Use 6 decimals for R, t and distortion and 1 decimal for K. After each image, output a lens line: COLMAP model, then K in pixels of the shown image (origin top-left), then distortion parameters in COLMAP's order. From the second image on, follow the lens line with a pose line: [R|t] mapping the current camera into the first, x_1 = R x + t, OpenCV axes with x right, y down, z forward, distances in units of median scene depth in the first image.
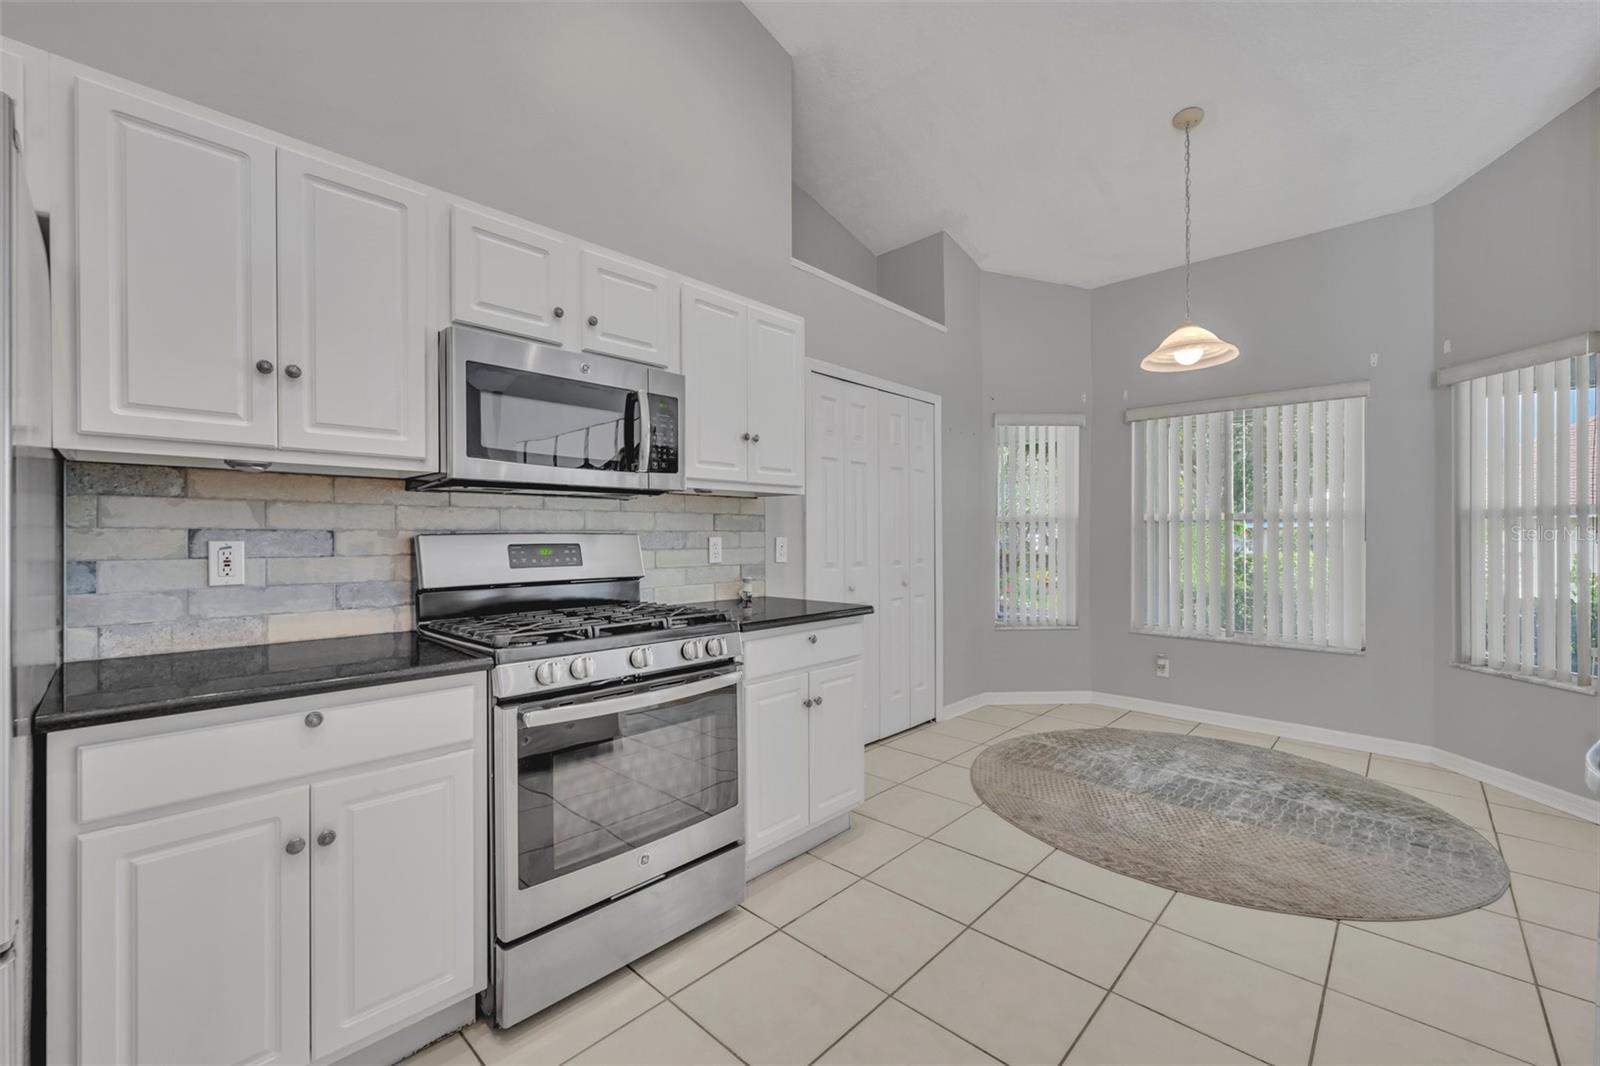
lens RADIAL K [[649.1, 0, 801.9], [0, 649.1, 536.3], [0, 0, 1]] dist [0.002518, 0.000323]
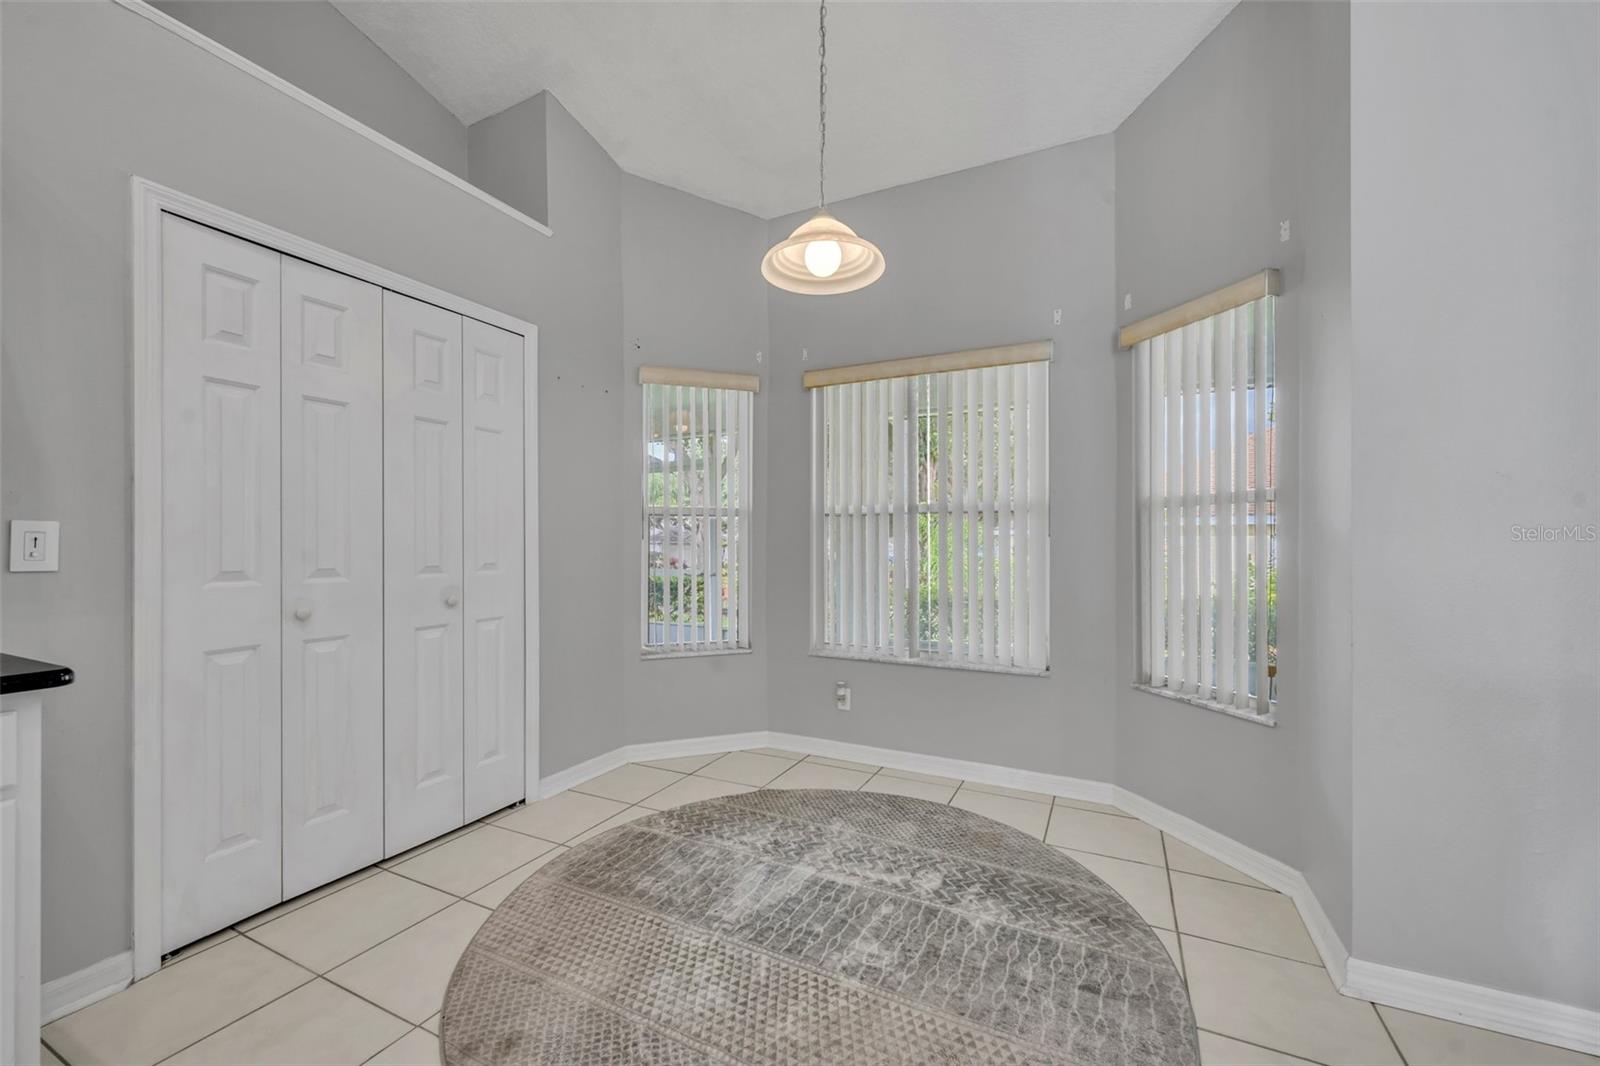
lens RADIAL K [[649.1, 0, 796.4], [0, 649.1, 539.9], [0, 0, 1]] dist [0.002518, 0.000323]
pose [[0.956037, 0.002458, 0.293235, 0.336902], [-0.000852, 0.999984, -0.005604, 0.016557], [-0.293244, 0.005108, 0.956024, 0.325907]]
